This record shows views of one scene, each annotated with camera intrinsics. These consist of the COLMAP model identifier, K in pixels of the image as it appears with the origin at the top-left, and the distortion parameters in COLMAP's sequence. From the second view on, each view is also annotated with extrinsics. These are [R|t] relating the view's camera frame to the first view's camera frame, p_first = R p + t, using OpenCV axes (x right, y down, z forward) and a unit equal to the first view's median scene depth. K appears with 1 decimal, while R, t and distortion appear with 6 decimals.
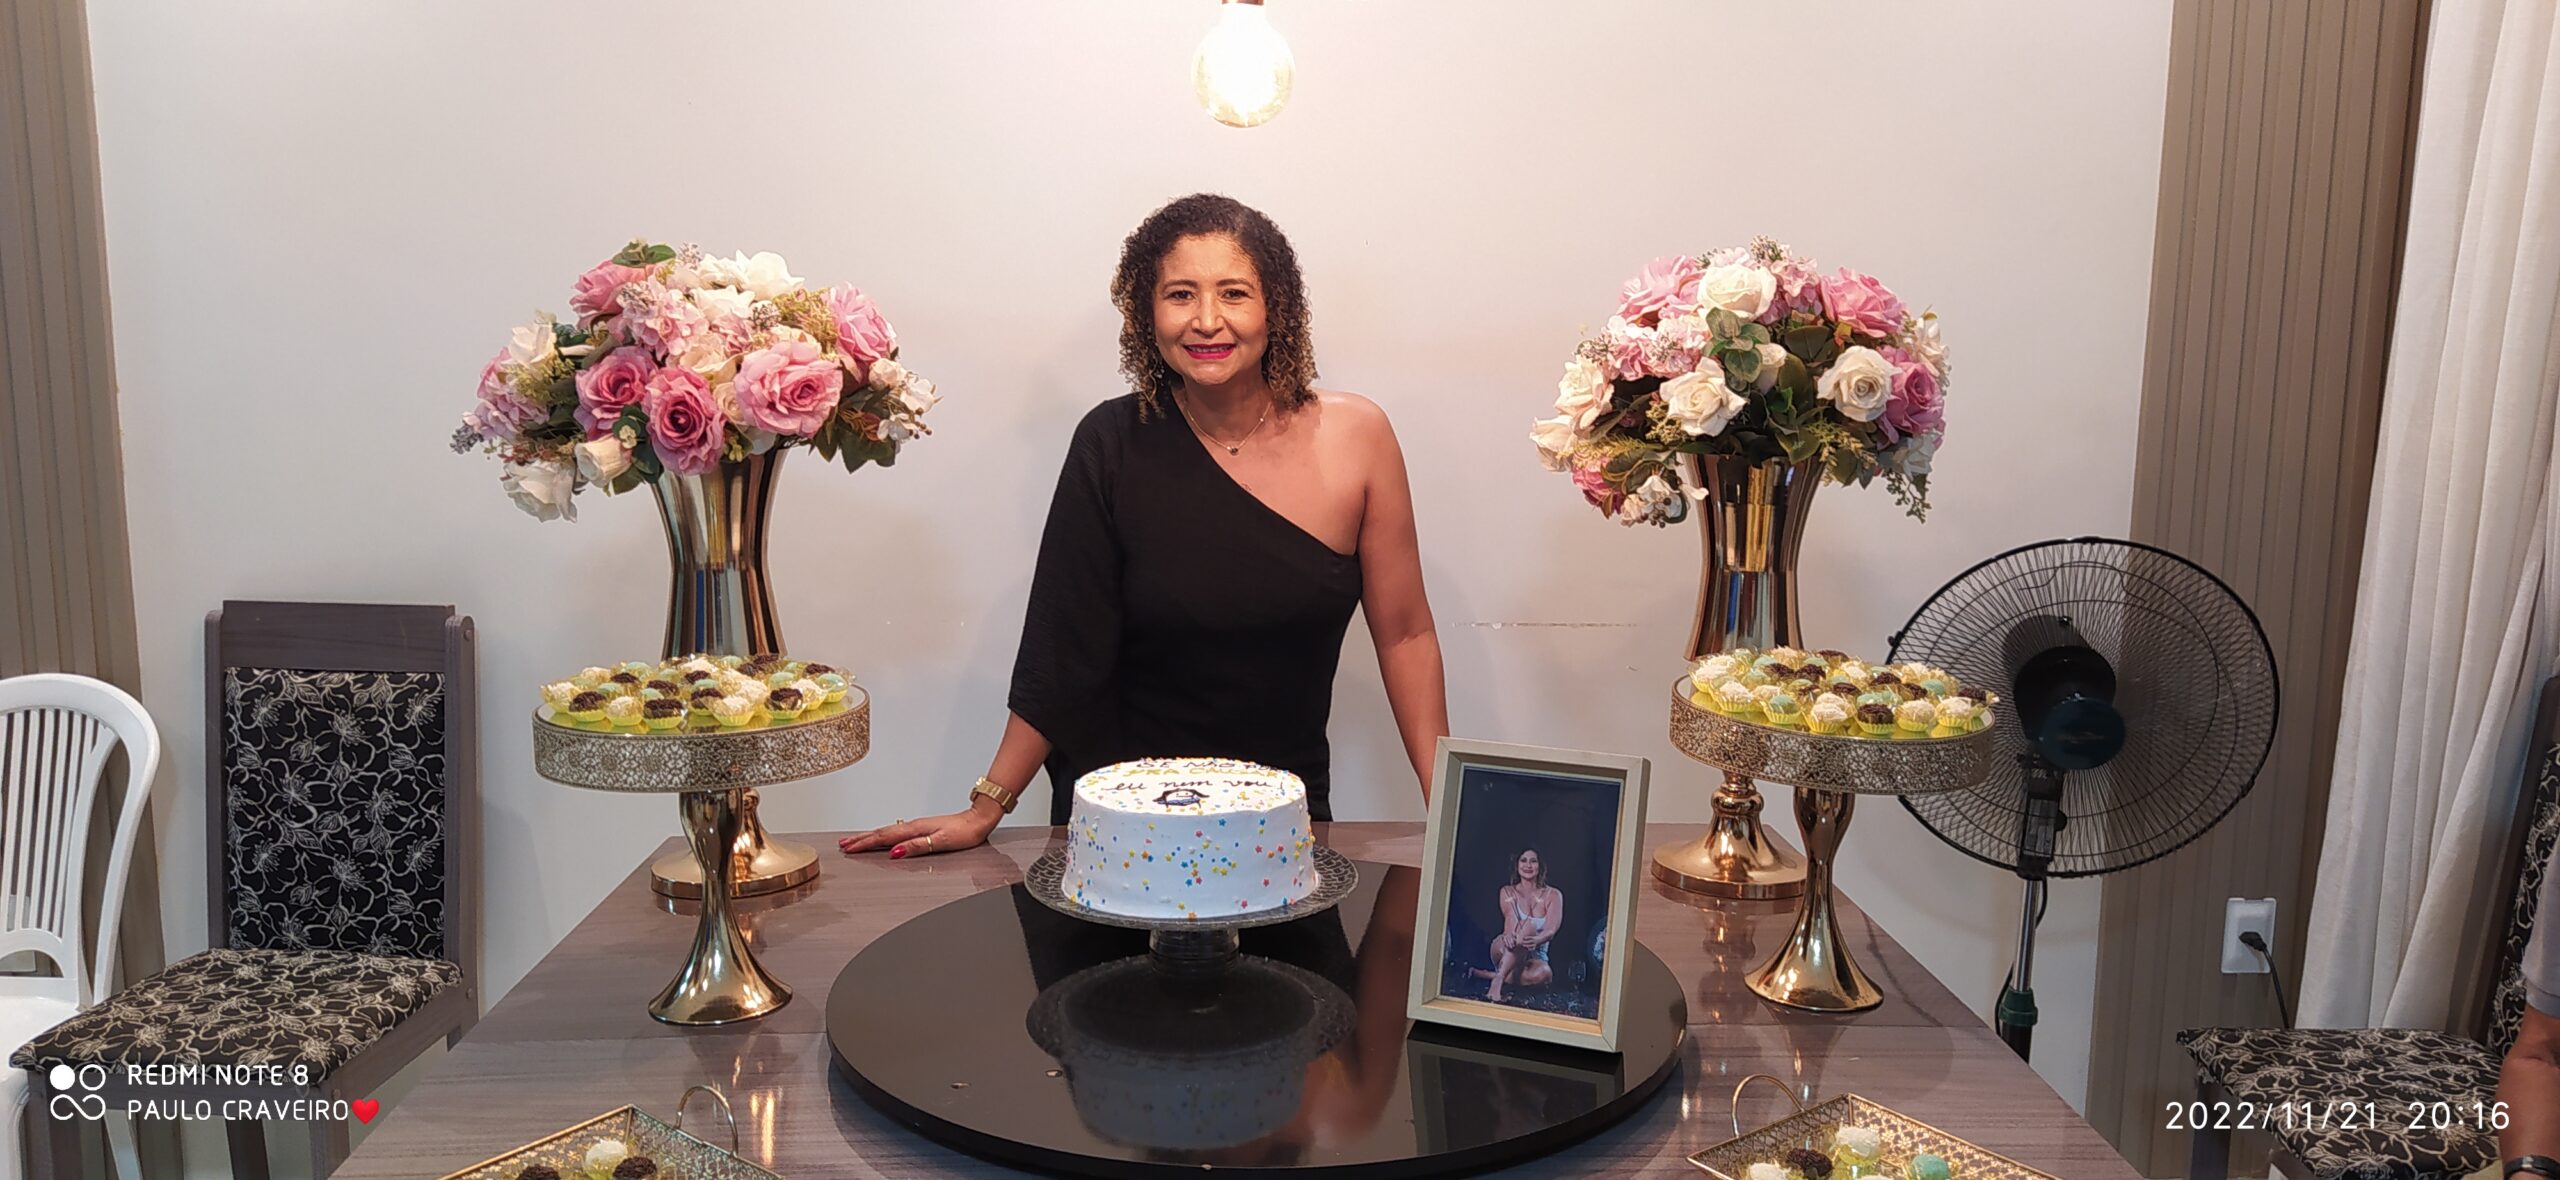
lens RADIAL K [[1862.8, 0, 1288.1], [0, 1862.8, 574.5], [0, 0, 1]] dist [0.087311, -0.134316]
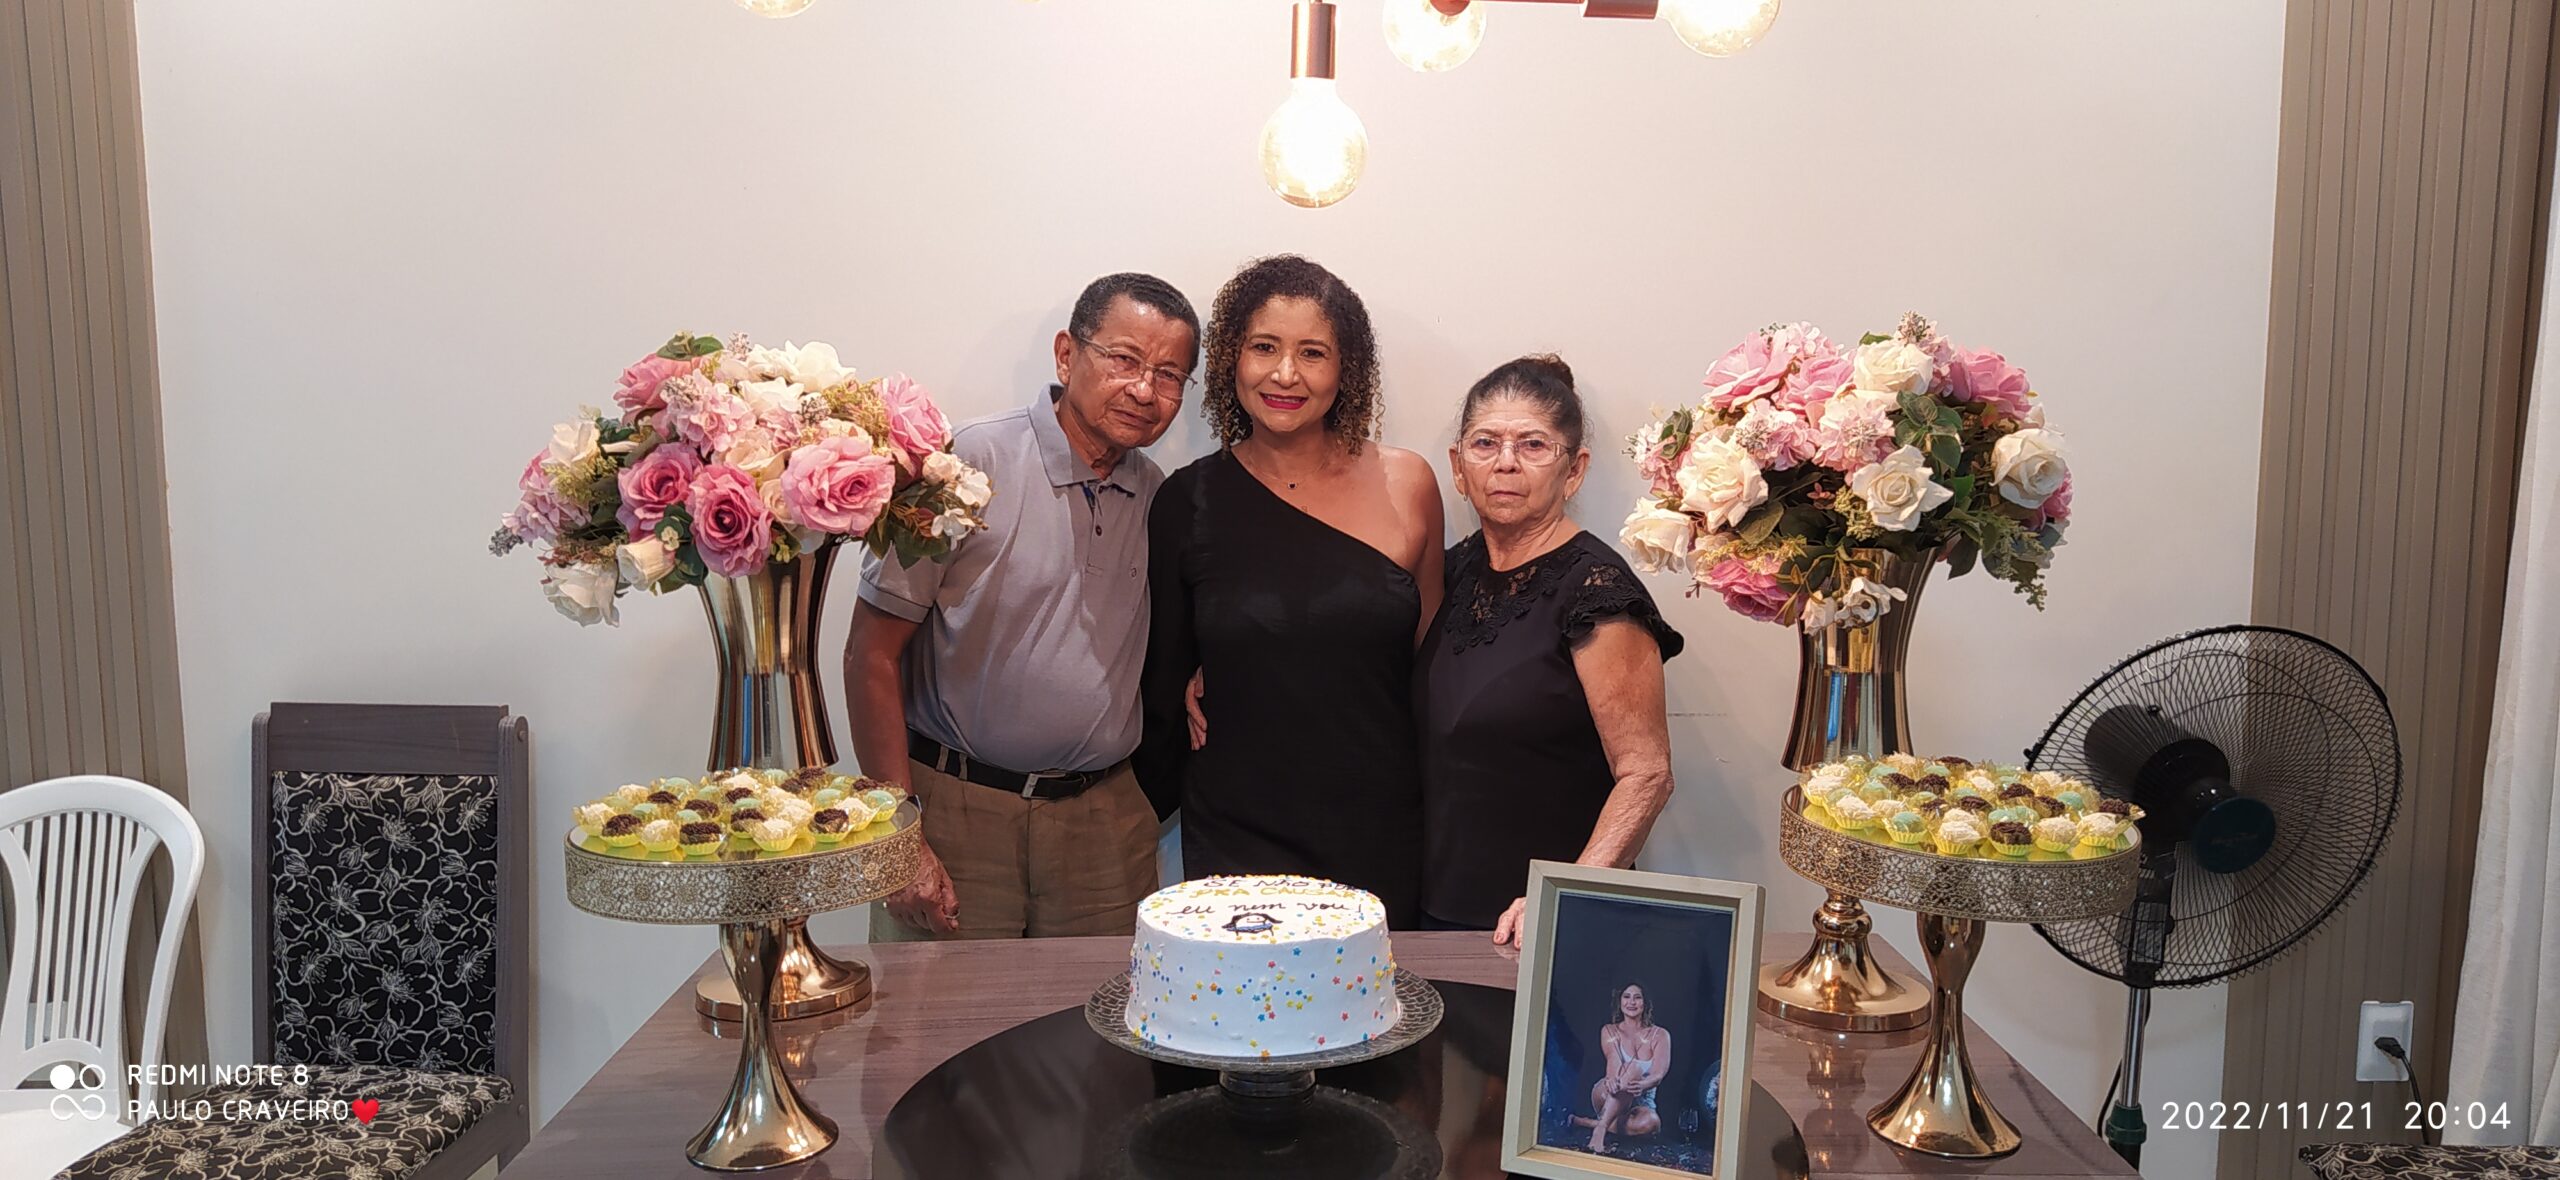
lens RADIAL K [[1866.2, 0, 1288.9], [0, 1866.2, 583.2], [0, 0, 1]] dist [0.083200, -0.126613]
pose [[0.999385, -0.007979, -0.034145, -0.005269], [0.006898, 0.999475, -0.031665, -0.017751], [0.034380, 0.031410, 0.998915, 0.057221]]
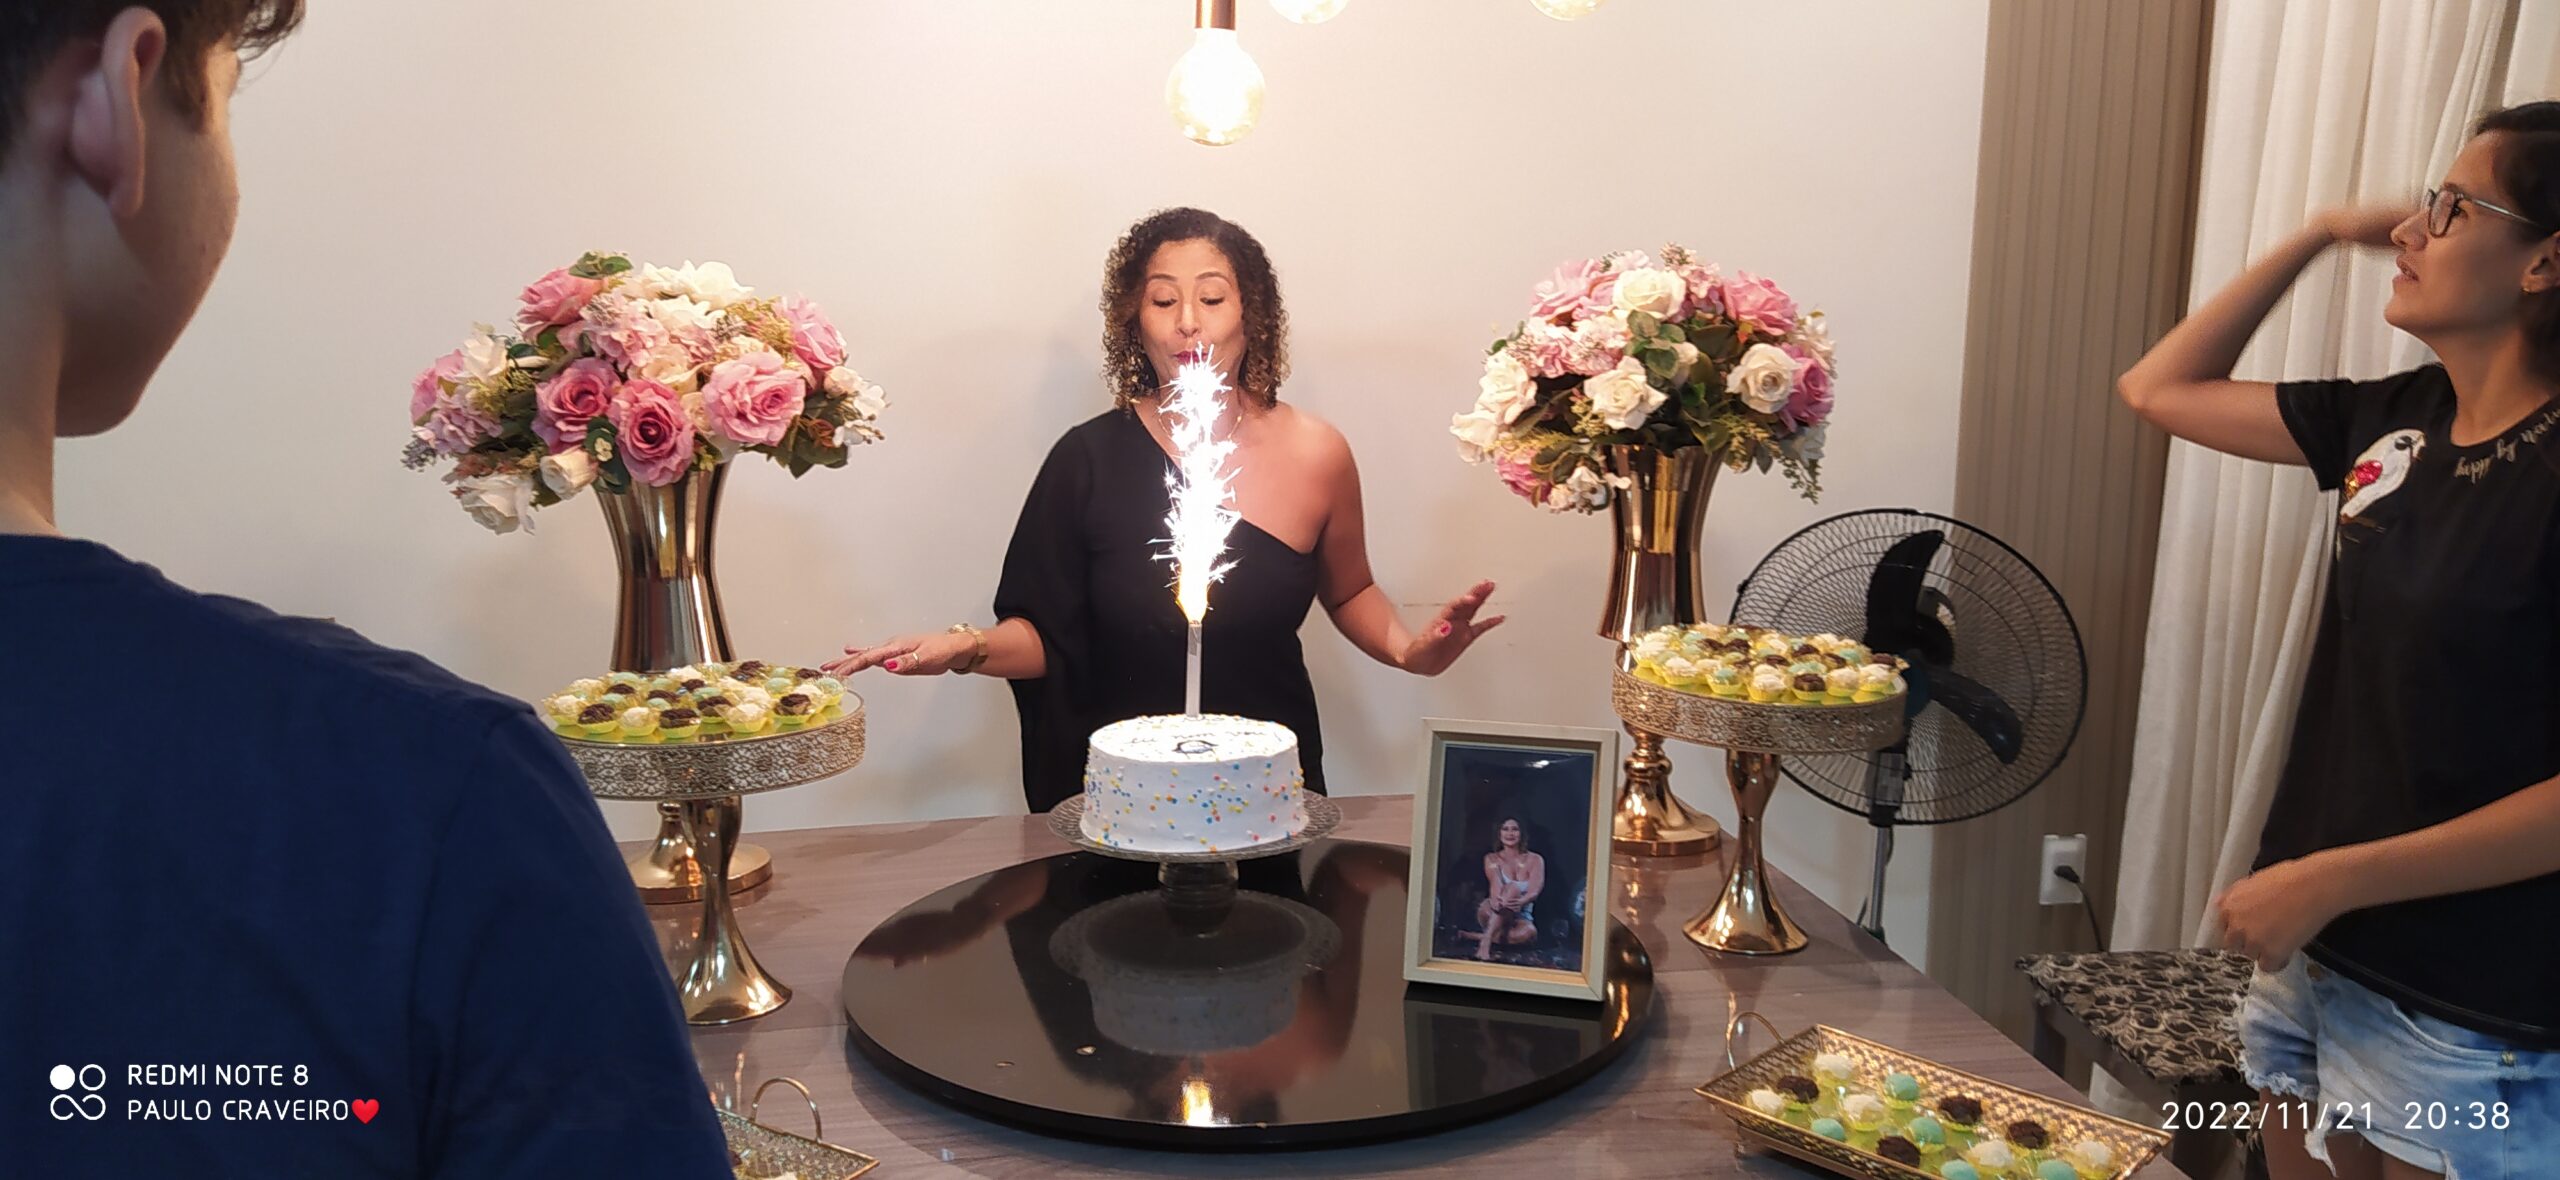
lens RADIAL K [[1862.8, 0, 1288.1], [0, 1862.8, 574.5], [0, 0, 1]] dist [0.087311, -0.134316]
pose [[0.992465, -0.027090, 0.119494, -0.102568], [0.025661, 0.999580, 0.013480, -0.009889], [-0.119809, -0.010312, 0.992743, -0.046239]]
